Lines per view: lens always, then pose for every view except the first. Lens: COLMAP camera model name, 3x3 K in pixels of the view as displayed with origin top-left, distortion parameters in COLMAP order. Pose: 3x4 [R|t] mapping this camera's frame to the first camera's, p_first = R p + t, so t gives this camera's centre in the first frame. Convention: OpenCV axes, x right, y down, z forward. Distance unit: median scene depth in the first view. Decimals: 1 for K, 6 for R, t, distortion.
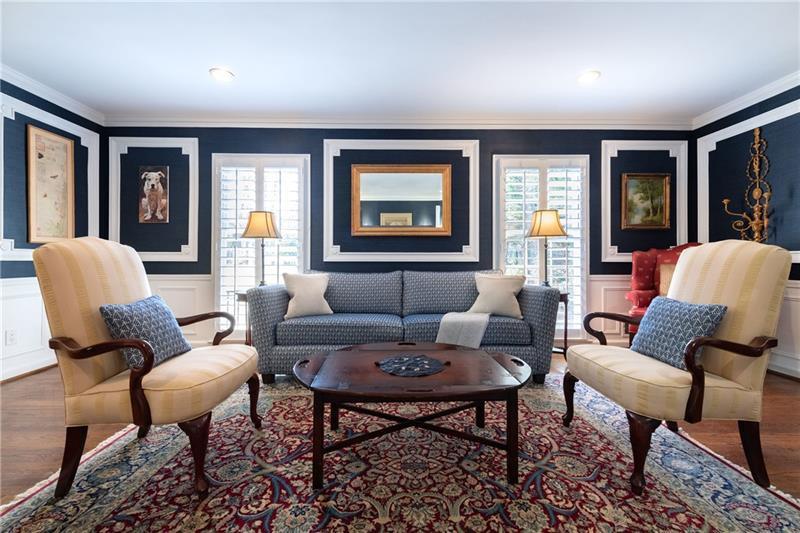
lens RADIAL K [[323.7, 0, 400.0], [0, 323.7, 266.5], [0, 0, 1]] dist [0.001077, 0.000028]
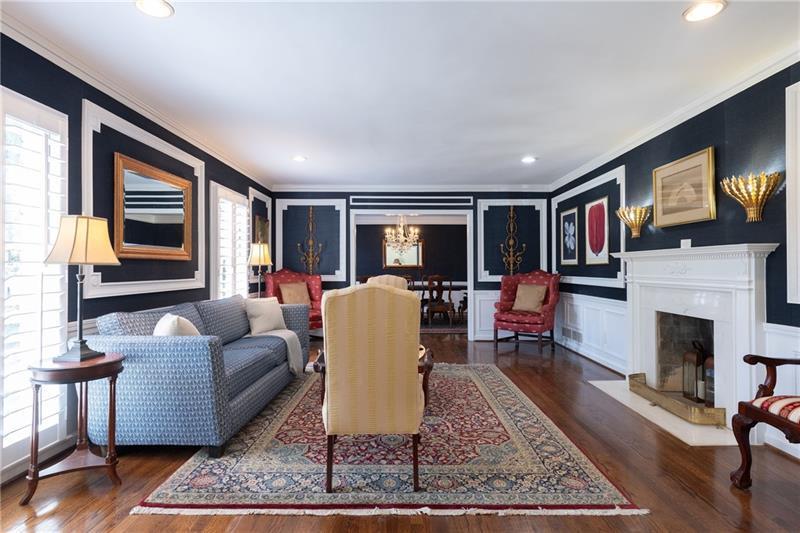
lens RADIAL K [[425.4, 0, 400.0], [0, 425.4, 266.5], [0, 0, 1]] dist [0.000415, 0.000057]
pose [[0.023881, 0.004177, 0.999706, -1.133359], [0.000087, 0.999991, -0.004180, -0.077012], [-0.999715, 0.000187, 0.023880, 0.418150]]
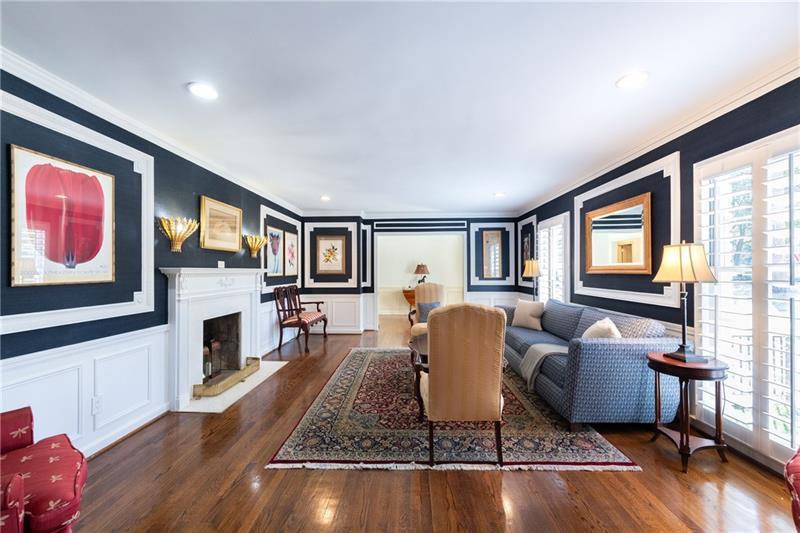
lens RADIAL K [[323.7, 0, 400.0], [0, 323.7, 266.5], [0, 0, 1]] dist [0.001077, 0.000028]
pose [[-0.044037, -0.010395, -0.998976, 1.162610], [0.004204, 0.999935, -0.010591, -0.119089], [0.999021, -0.004666, -0.043991, 0.401754]]
